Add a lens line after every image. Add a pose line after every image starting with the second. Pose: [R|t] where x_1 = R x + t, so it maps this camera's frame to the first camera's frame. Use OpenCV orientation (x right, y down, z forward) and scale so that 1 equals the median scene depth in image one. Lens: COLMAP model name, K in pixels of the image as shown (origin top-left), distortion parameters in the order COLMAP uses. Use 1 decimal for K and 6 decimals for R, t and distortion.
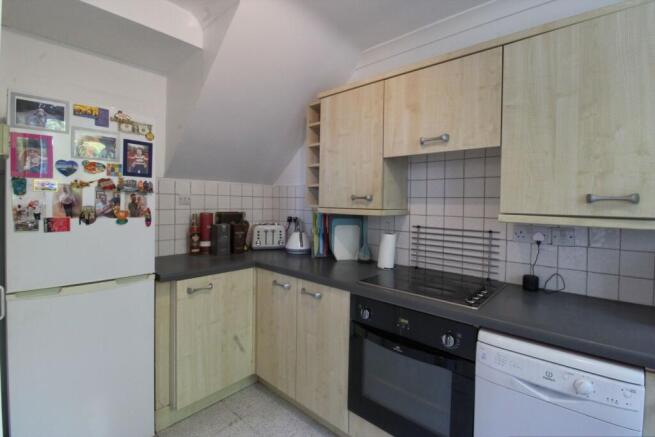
lens RADIAL K [[302.7, 0, 329.0], [0, 302.7, 207.7], [0, 0, 1]] dist [0.002450, -0.014993]
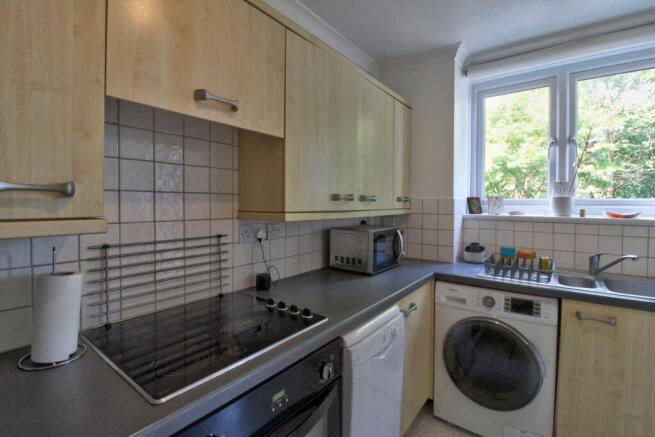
lens RADIAL K [[302.7, 0, 329.0], [0, 302.7, 207.7], [0, 0, 1]] dist [0.002450, -0.014993]
pose [[-0.084458, -0.031177, 0.995939, -0.295530], [0.012620, 0.999397, 0.032356, -0.018549], [-0.996347, 0.015301, -0.084013, 0.785682]]
